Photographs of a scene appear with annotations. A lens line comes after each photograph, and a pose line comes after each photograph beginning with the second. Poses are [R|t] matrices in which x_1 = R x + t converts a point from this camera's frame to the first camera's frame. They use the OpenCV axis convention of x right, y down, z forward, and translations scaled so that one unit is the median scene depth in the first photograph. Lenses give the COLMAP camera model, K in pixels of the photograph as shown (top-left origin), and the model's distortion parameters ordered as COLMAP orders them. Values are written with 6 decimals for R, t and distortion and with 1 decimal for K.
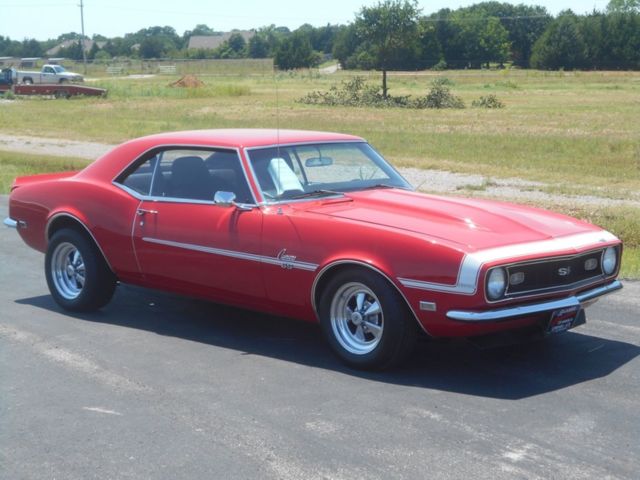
lens RADIAL K [[1227.5, 0, 320.0], [0, 1227.5, 240.0], [0, 0, 1]] dist [-0.067388, 0.038535]
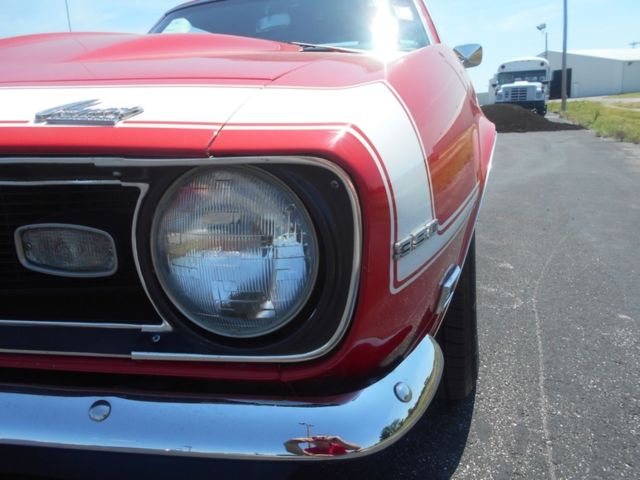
lens RADIAL K [[506.9, 0, 320.0], [0, 506.9, 240.0], [0, 0, 1]] dist [-0.010036, 0.001517]
pose [[0.464421, 0.199222, -0.862916, 0.285793], [-0.081351, 0.979847, 0.182435, 0.001471], [0.881870, -0.014528, 0.471269, 0.939658]]
